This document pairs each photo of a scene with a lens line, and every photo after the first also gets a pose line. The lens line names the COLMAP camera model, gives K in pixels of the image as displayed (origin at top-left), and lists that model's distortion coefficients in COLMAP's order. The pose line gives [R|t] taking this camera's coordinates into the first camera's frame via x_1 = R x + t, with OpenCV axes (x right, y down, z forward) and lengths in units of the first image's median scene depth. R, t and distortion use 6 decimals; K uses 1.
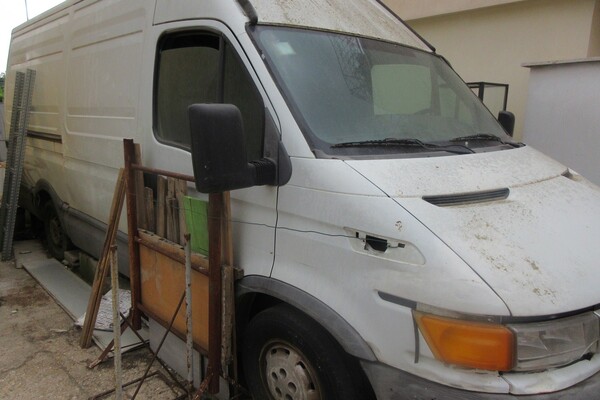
lens RADIAL K [[403.6, 0, 300.0], [0, 403.6, 200.0], [0, 0, 1]] dist [0.004239, 0.000977]
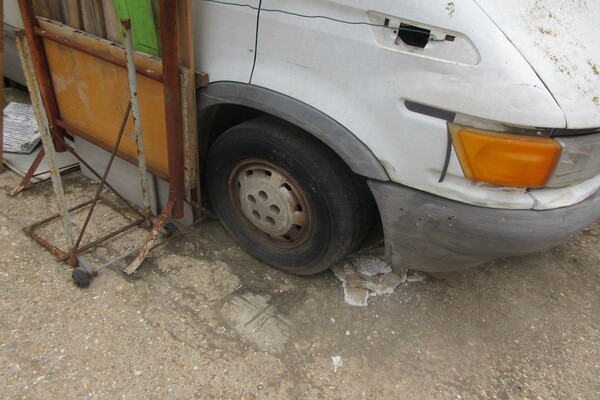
lens RADIAL K [[413.7, 0, 301.6], [0, 413.7, 212.3], [0, 0, 1]] dist [0.002588, -0.002200]
pose [[0.981241, -0.039832, 0.188625, -0.125062], [-0.047810, 0.897578, 0.438255, 0.054346], [-0.186762, -0.439052, 0.878836, 0.156139]]
